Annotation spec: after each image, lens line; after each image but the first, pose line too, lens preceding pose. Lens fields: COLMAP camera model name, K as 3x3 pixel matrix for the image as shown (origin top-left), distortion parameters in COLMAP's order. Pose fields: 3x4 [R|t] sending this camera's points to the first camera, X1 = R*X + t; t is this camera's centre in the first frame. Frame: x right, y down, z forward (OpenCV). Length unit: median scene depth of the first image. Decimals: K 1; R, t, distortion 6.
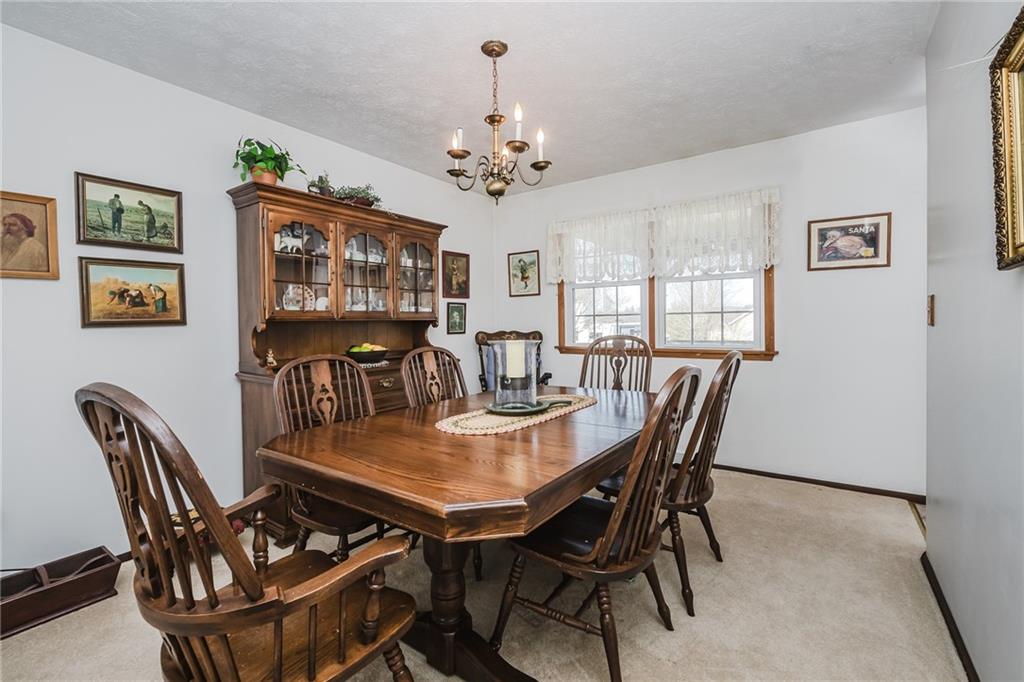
lens RADIAL K [[409.4, 0, 519.0], [0, 409.4, 343.9], [0, 0, 1]] dist [-0.002712, -0.000203]
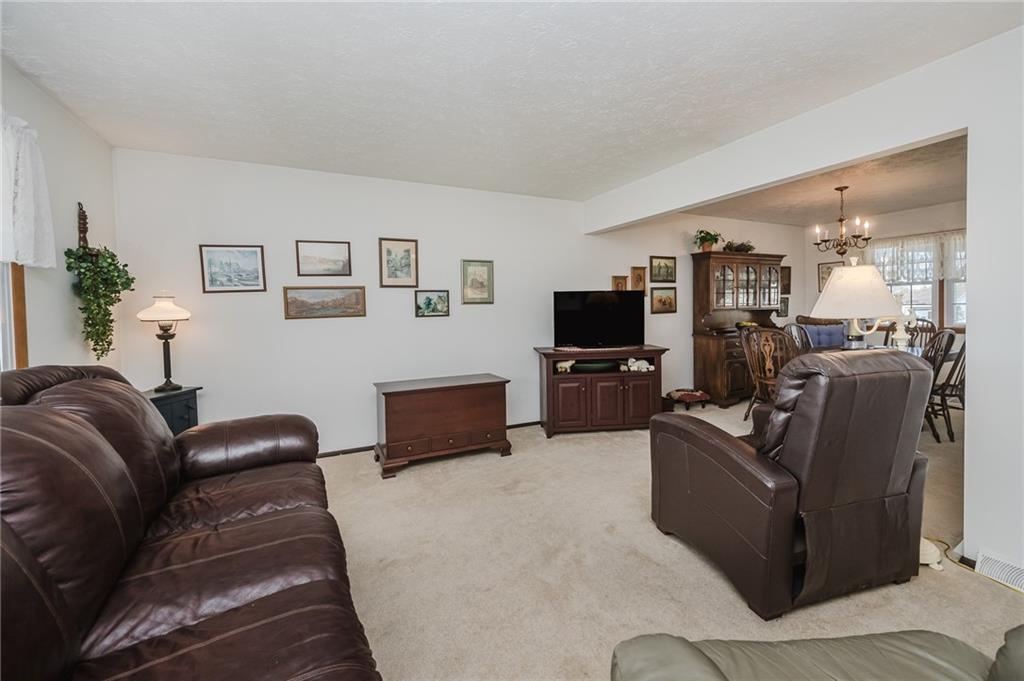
lens RADIAL K [[443.8, 0, 514.8], [0, 443.8, 322.5], [0, 0, 1]] dist [-0.003097, -0.000373]
pose [[0.881643, 0.013478, -0.471724, -0.392886], [-0.017031, 0.999850, -0.003265, 0.033547], [0.471609, 0.010913, 0.881740, -1.588019]]
